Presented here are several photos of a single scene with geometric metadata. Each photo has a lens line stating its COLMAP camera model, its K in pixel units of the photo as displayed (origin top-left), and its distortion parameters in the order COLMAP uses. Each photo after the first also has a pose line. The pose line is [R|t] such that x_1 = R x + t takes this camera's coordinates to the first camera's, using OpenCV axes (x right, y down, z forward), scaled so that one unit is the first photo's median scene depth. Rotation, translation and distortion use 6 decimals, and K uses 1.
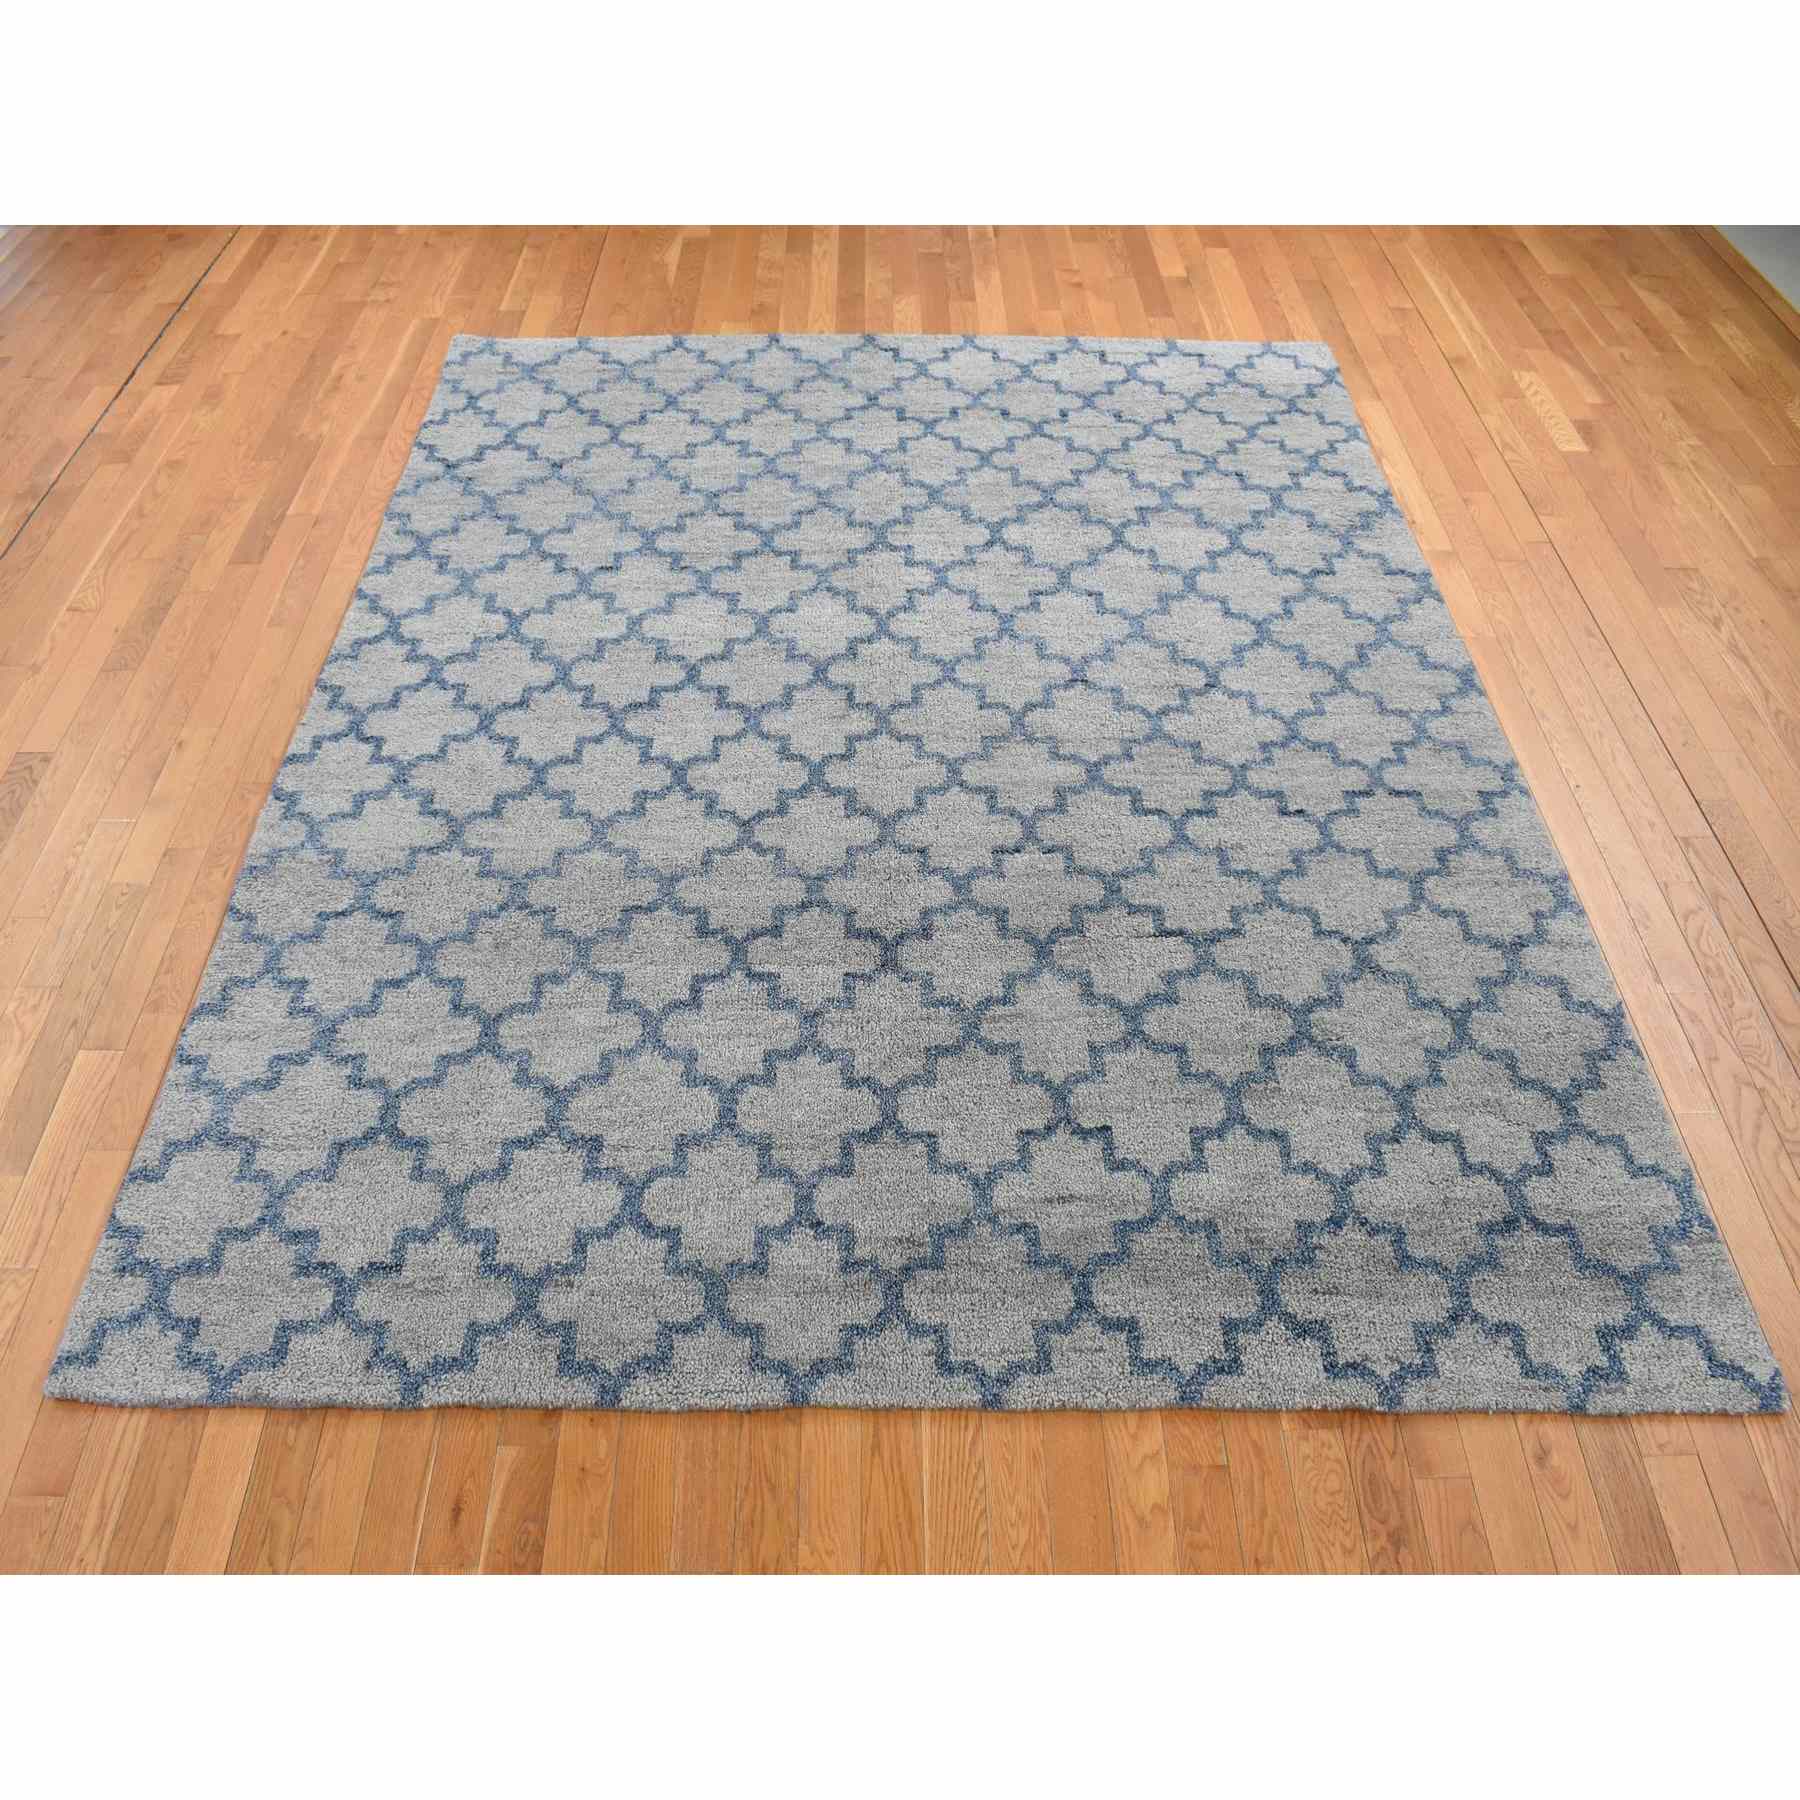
lens RADIAL K [[1321.0, 0, 889.8], [0, 1321.0, 896.3], [0, 0, 1]] dist [-0.074849, 0.001620]
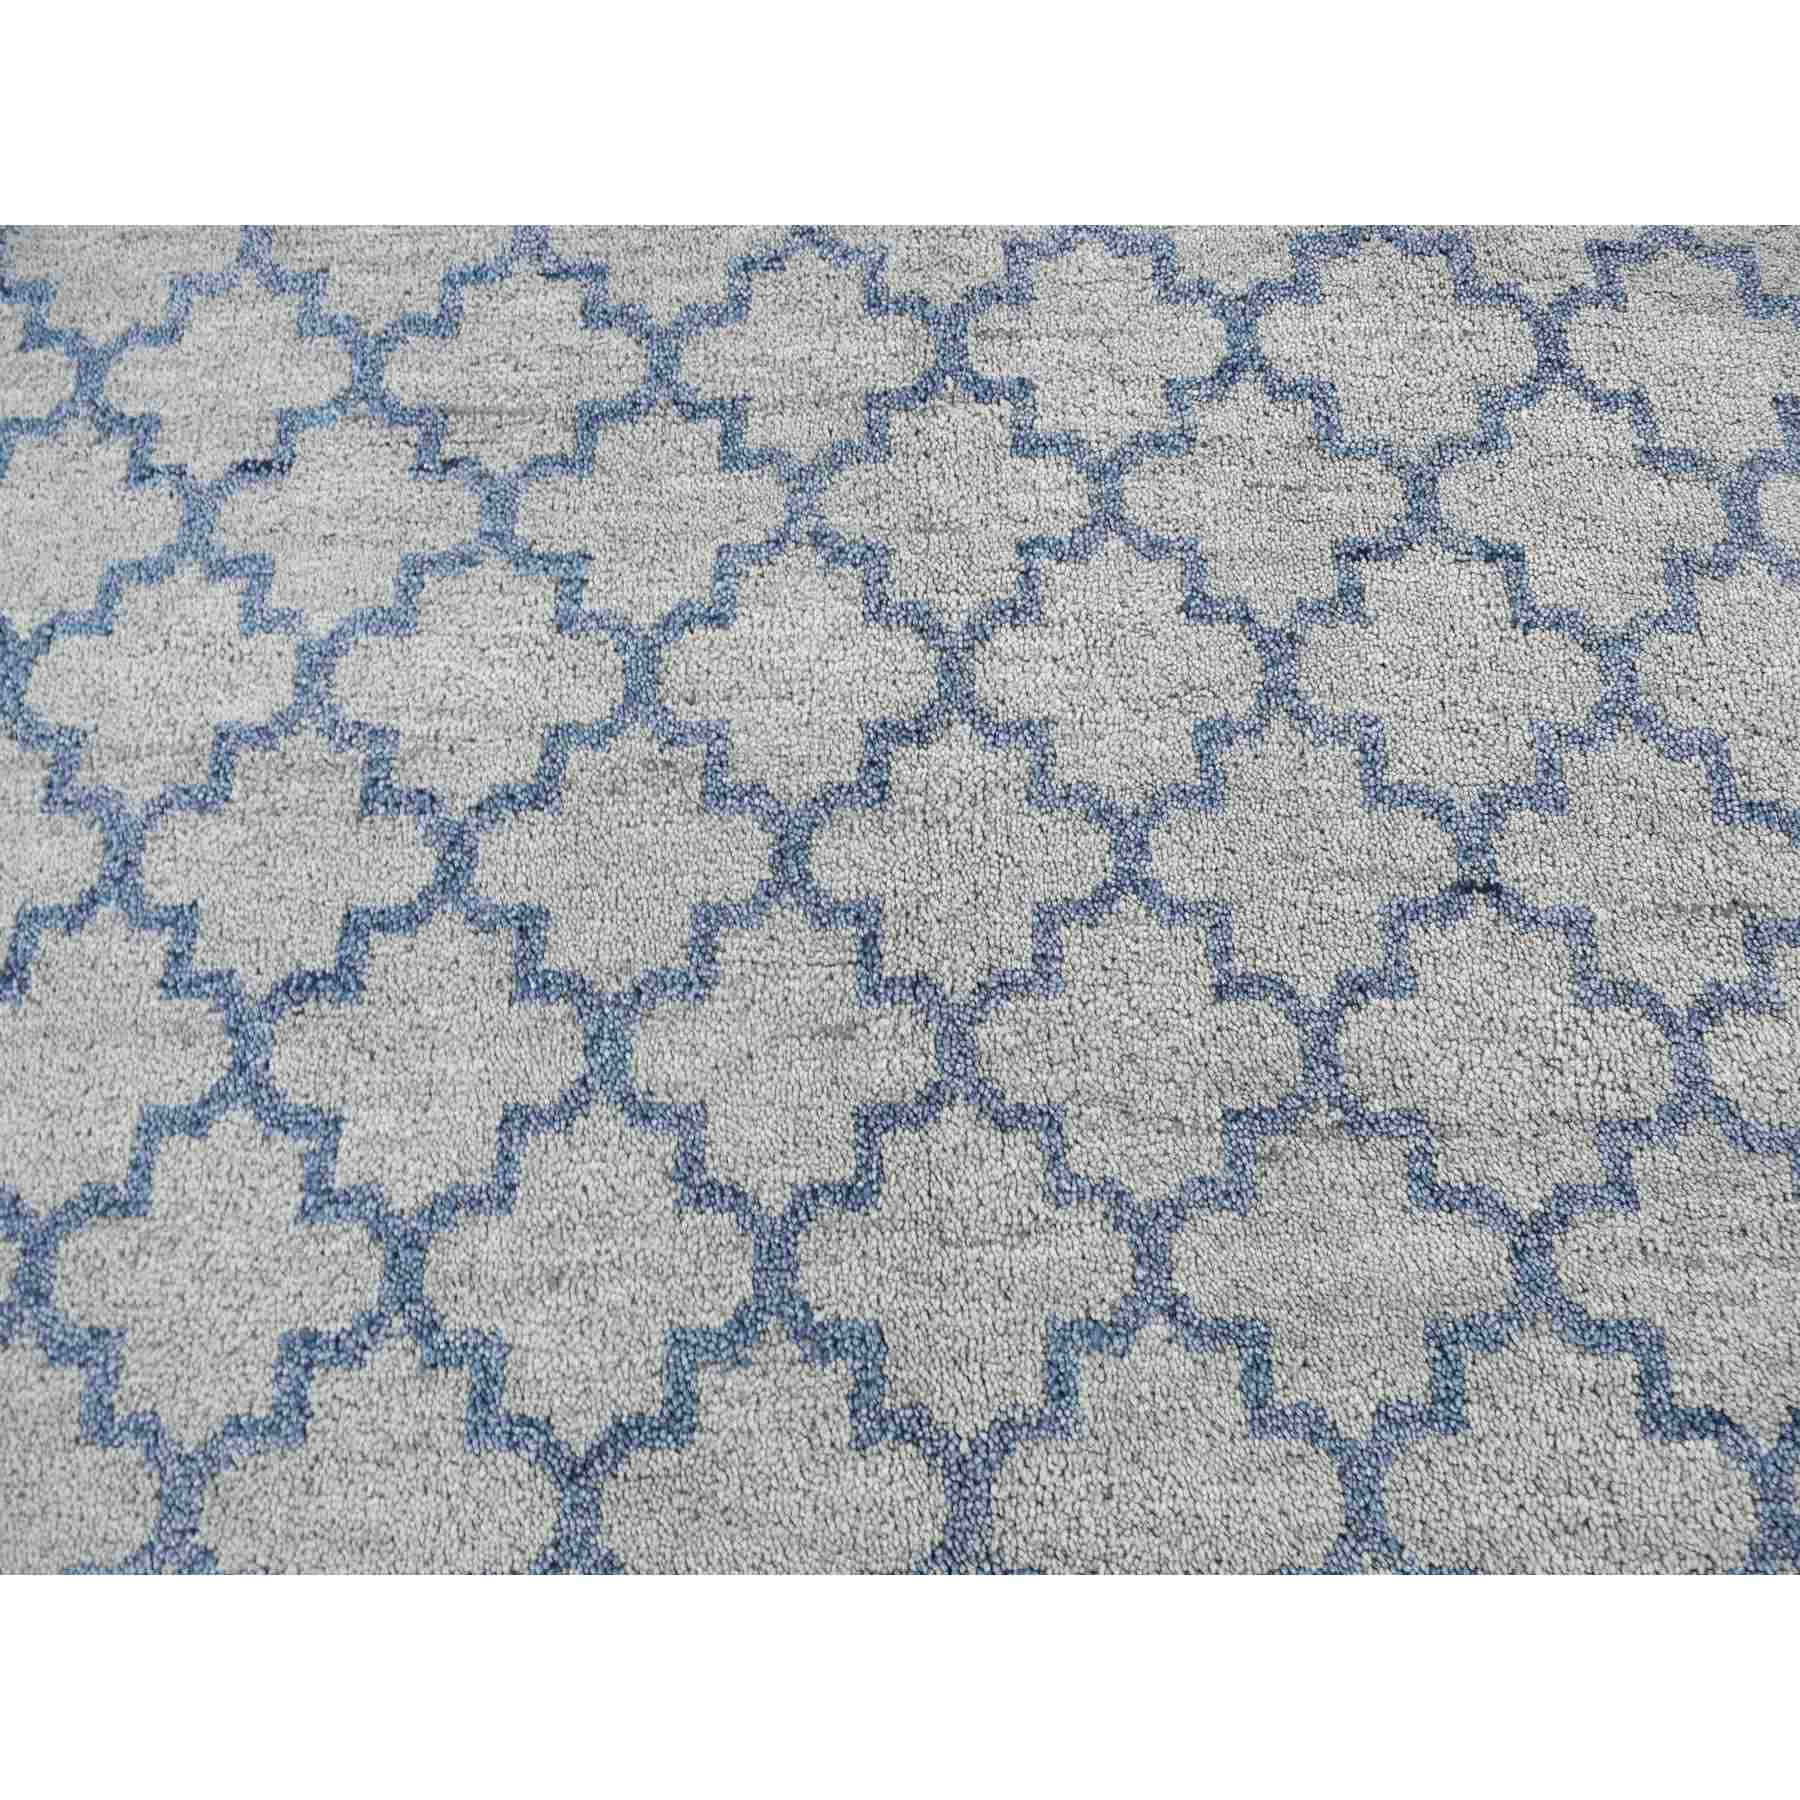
lens RADIAL K [[1082.7, 0, 906.5], [0, 1082.7, 897.6], [0, 0, 1]] dist [-0.025645, 0.000740]
pose [[0.999709, 0.010141, -0.021868, -0.013088], [-0.000288, 0.912165, 0.409822, -0.294452], [0.024103, -0.409697, 0.911903, 0.733667]]
